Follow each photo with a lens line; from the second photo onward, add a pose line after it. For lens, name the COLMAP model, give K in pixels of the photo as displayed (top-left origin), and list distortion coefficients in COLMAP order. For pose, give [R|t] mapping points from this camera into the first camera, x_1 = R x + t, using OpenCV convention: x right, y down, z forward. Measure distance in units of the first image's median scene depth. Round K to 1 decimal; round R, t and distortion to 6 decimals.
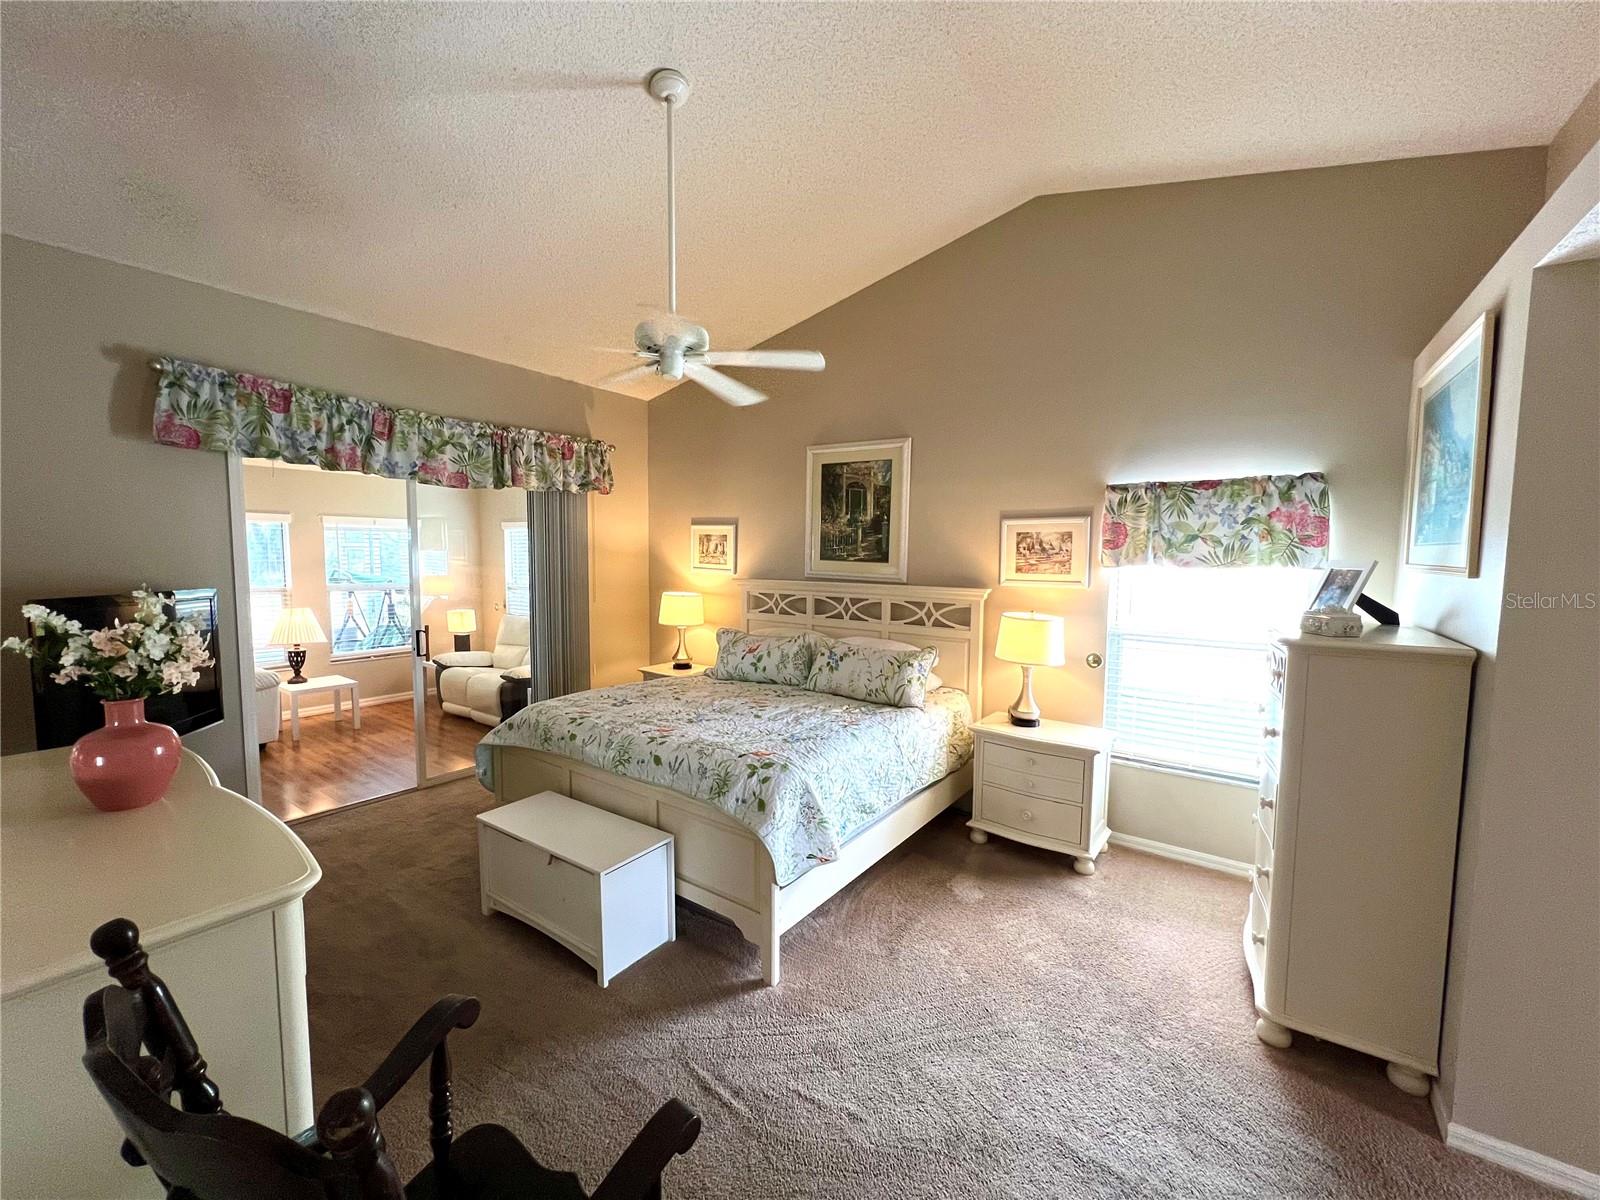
lens RADIAL K [[639.4, 0, 798.7], [0, 639.4, 602.0], [0, 0, 1]] dist [-0.002247, 0.000946]
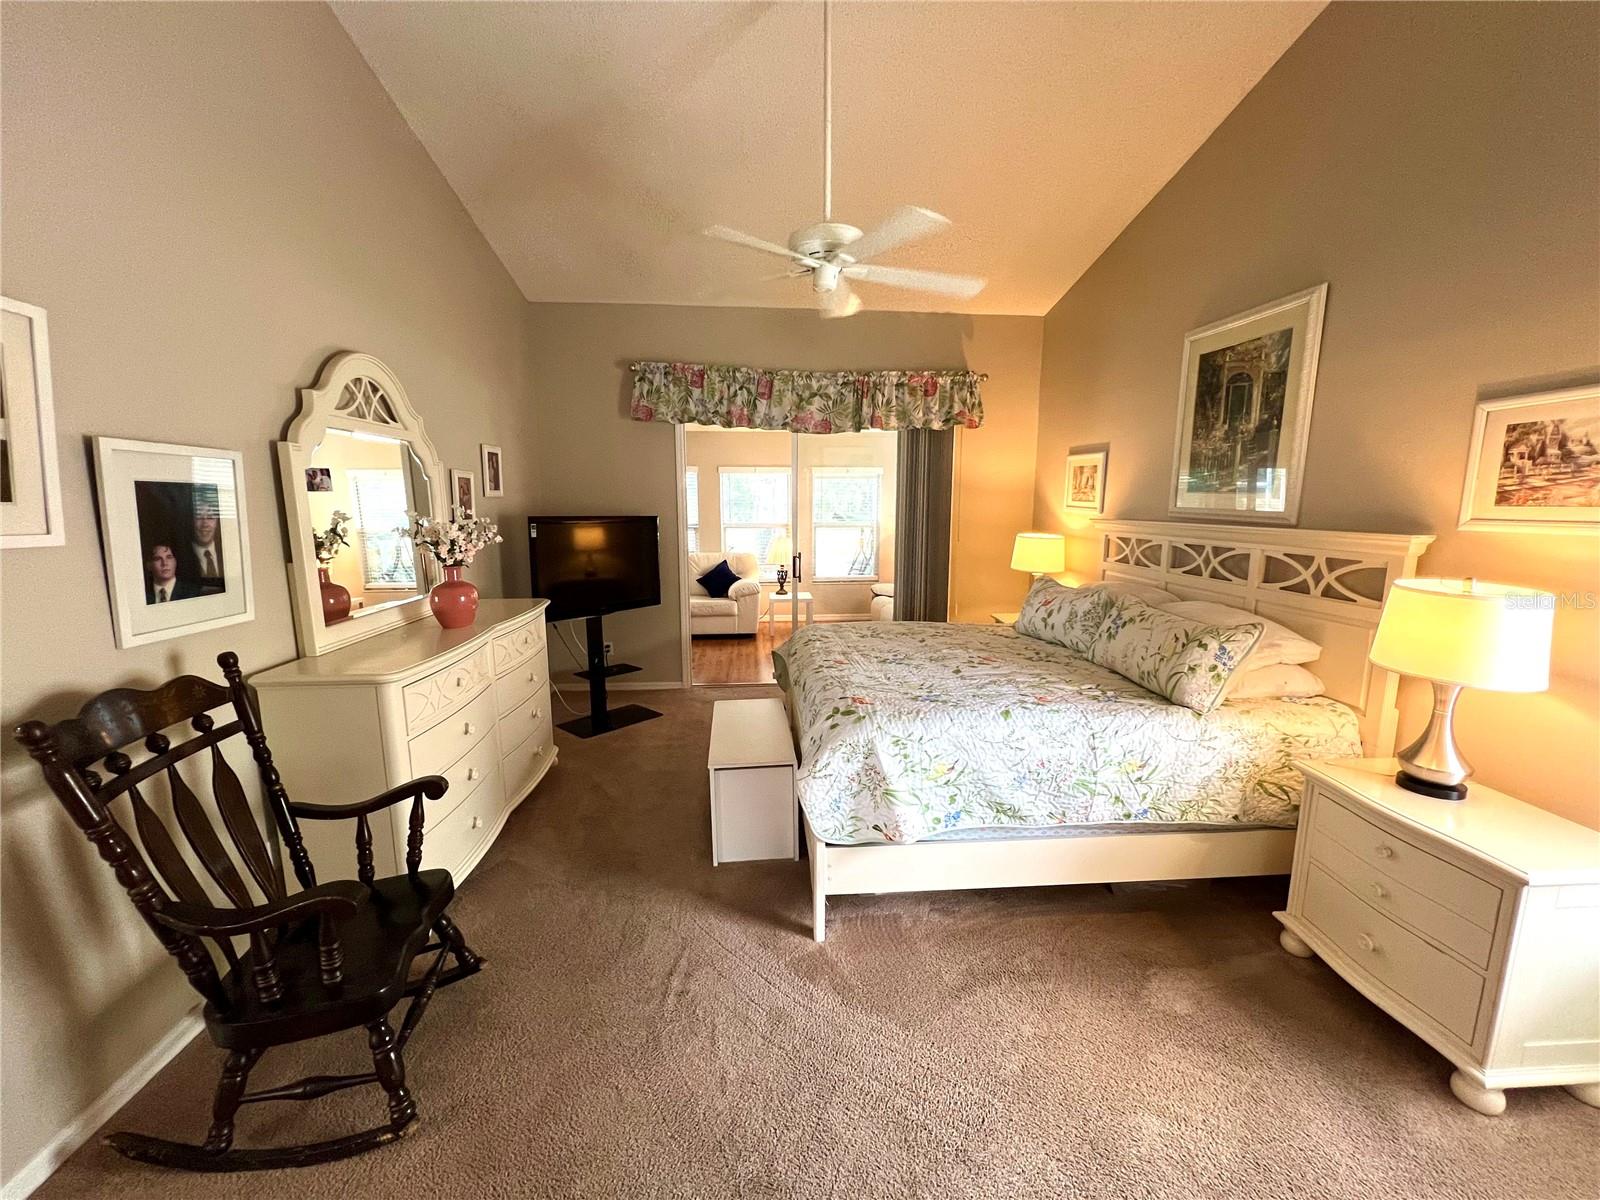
lens RADIAL K [[639.4, 0, 798.1], [0, 639.4, 600.4], [0, 0, 1]] dist [-0.002247, 0.000946]
pose [[0.646830, 0.108632, -0.754858, 0.370872], [-0.052960, 0.993812, 0.097639, 0.009509], [0.760793, -0.023178, 0.648580, 0.240075]]
